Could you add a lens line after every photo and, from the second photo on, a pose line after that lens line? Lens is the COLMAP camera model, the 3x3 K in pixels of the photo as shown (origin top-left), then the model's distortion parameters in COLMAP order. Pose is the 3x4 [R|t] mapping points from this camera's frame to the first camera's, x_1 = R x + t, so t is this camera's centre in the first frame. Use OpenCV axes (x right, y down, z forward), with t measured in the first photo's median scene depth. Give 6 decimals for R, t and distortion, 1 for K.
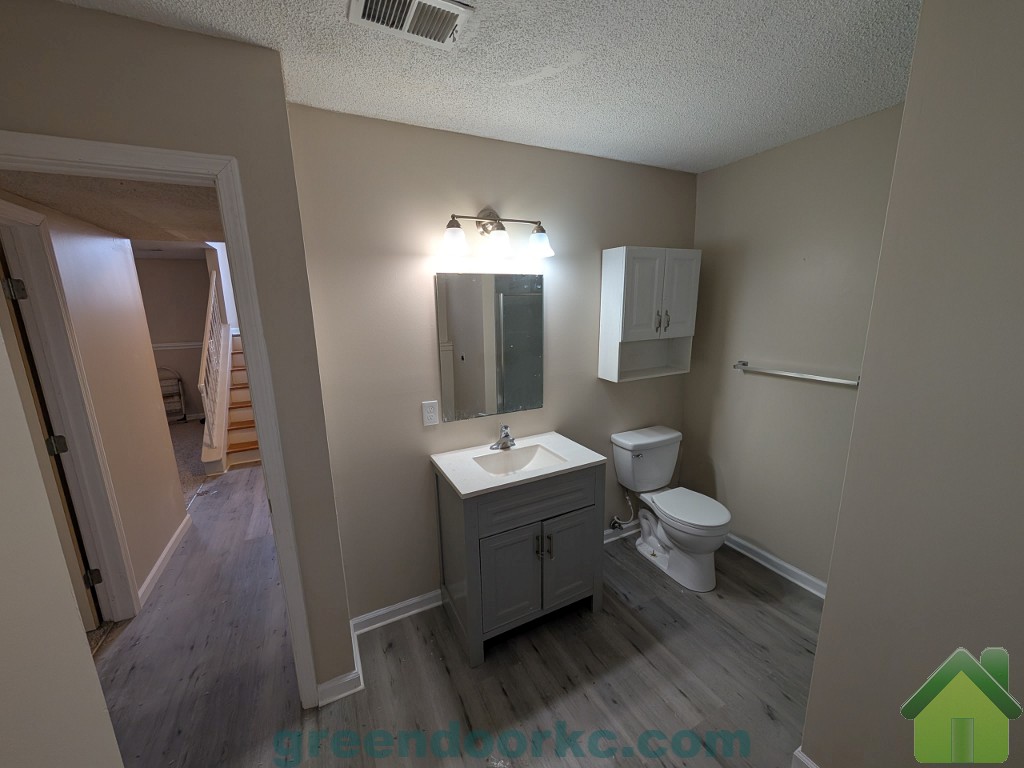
lens RADIAL K [[387.0, 0, 512.0], [0, 387.0, 384.0], [0, 0, 1]] dist [0.000882, 0.000180]
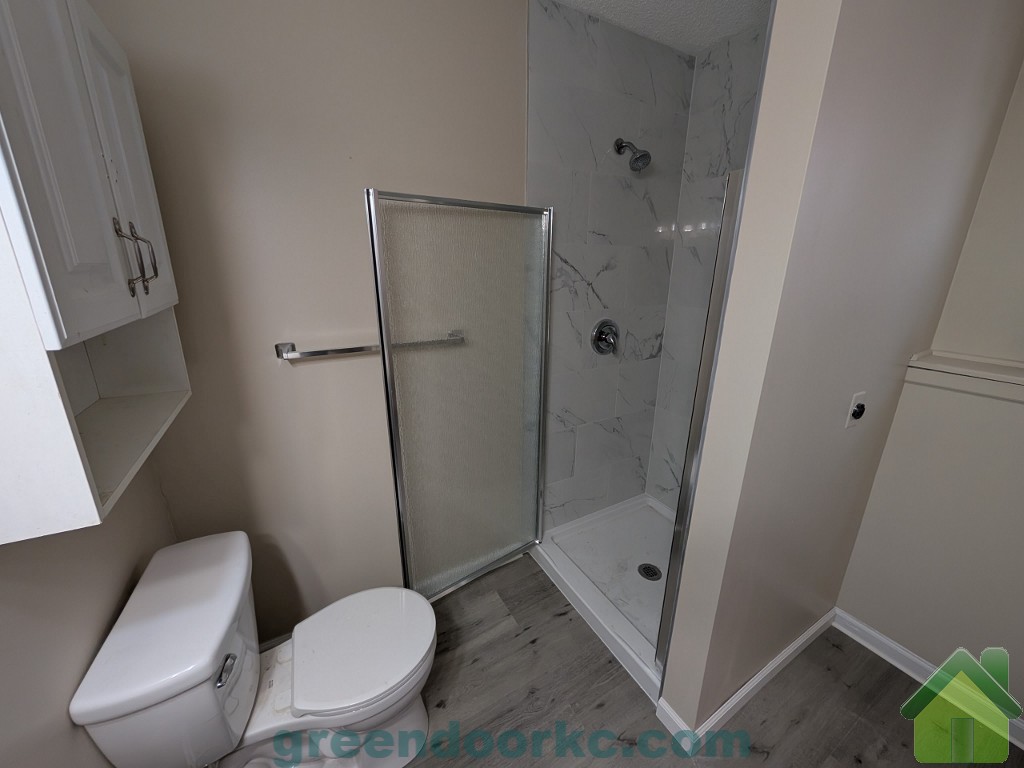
lens RADIAL K [[387.0, 0, 512.0], [0, 387.0, 384.0], [0, 0, 1]] dist [0.000882, 0.000180]
pose [[-0.048940, -0.271685, 0.961141, 0.062690], [0.180774, 0.943992, 0.276042, -0.111169], [-0.982306, 0.187259, 0.002915, 0.813015]]
